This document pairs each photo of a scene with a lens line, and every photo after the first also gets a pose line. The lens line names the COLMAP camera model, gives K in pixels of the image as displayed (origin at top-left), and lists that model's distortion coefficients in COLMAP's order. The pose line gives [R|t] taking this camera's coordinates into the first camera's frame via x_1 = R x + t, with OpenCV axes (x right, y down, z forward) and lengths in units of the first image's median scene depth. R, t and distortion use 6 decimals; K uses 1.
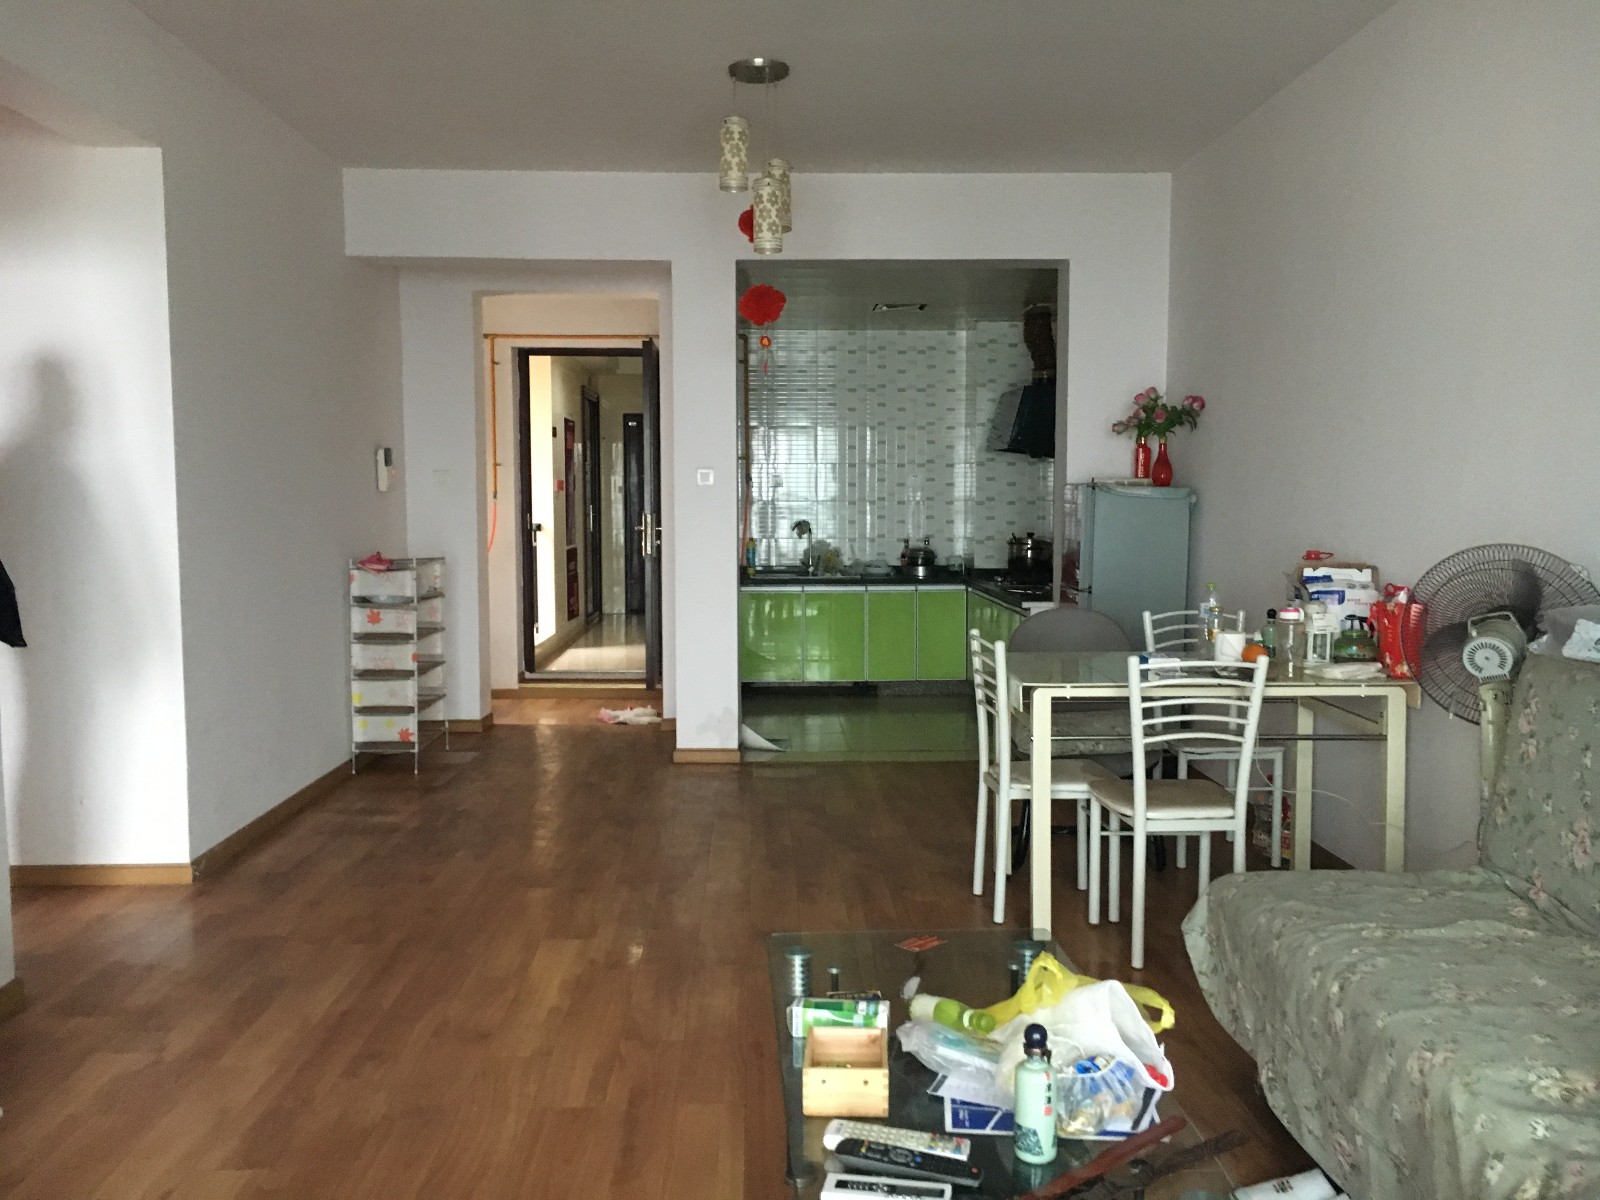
lens RADIAL K [[1363.5, 0, 800.0], [0, 1363.5, 600.0], [0, 0, 1]] dist [-0.000894, -0.000054]
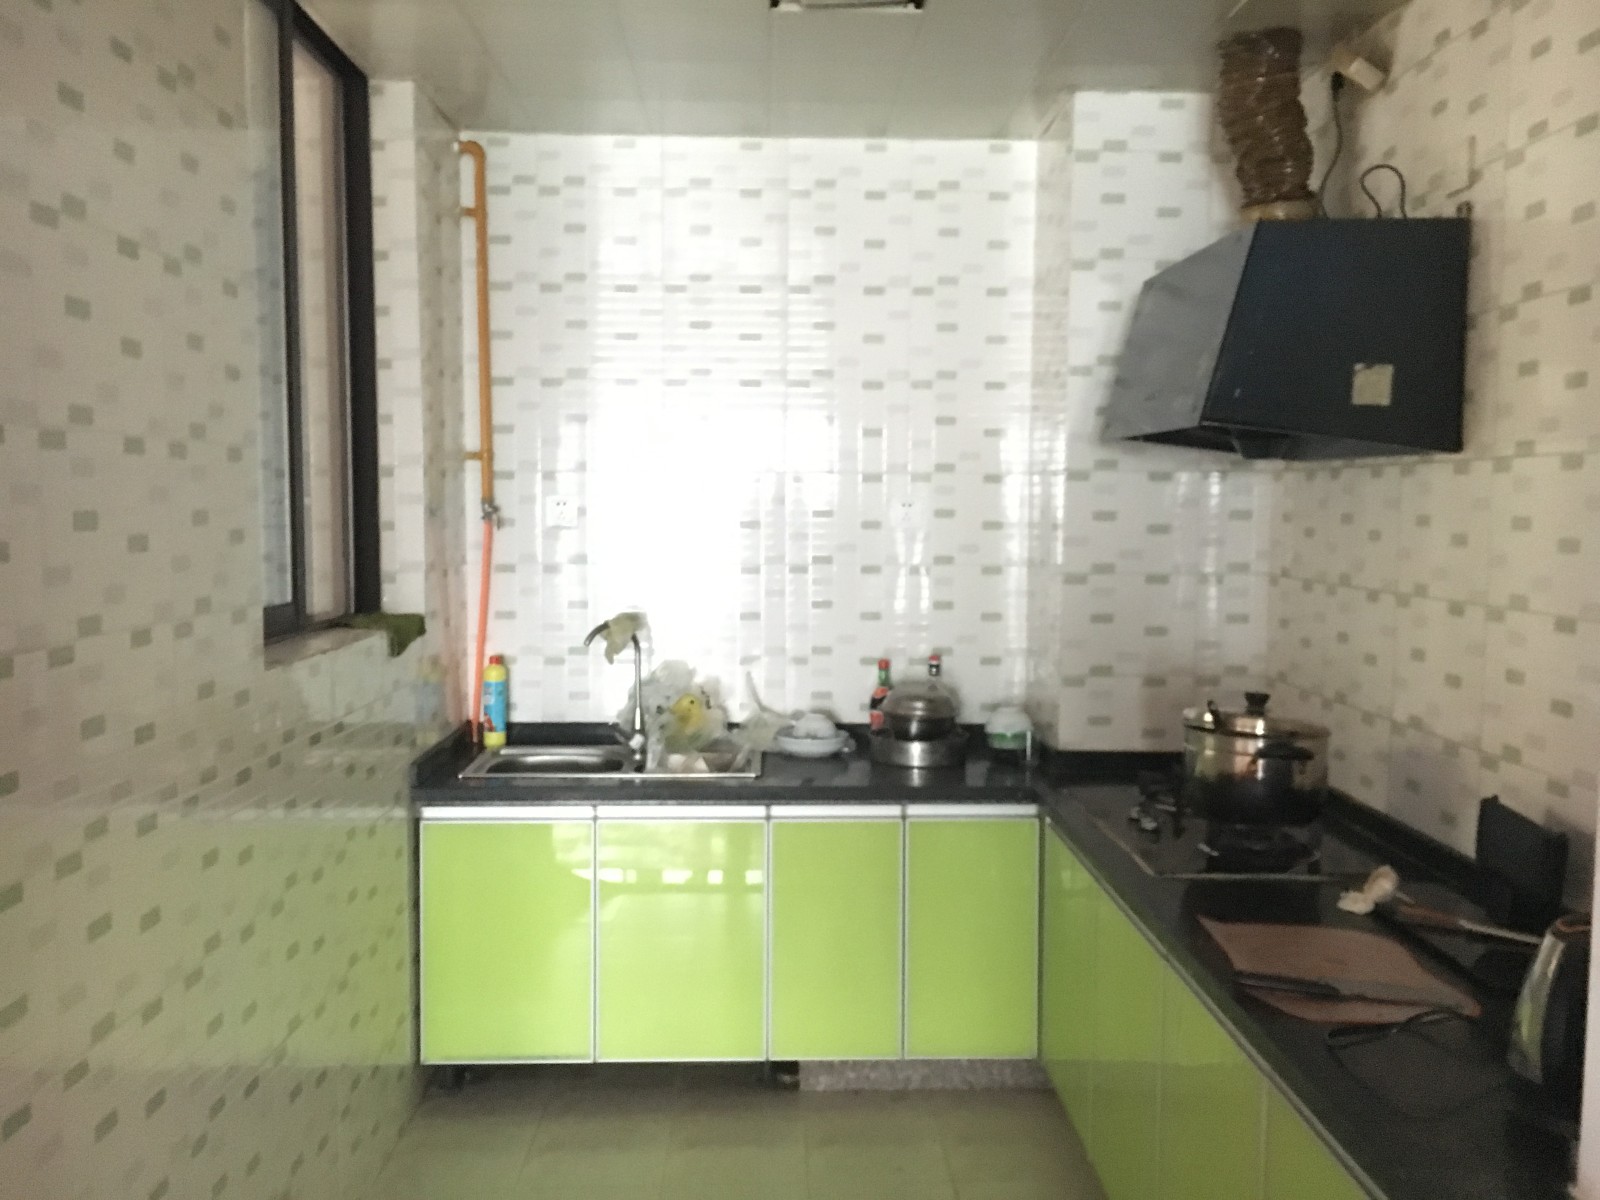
lens RADIAL K [[1363.5, 0, 800.0], [0, 1363.5, 600.0], [0, 0, 1]] dist [-0.000894, -0.000054]
pose [[0.999960, 0.008612, -0.002421, 0.055456], [-0.008633, 0.999923, -0.008939, -0.060037], [0.002344, 0.008960, 0.999957, 0.610590]]
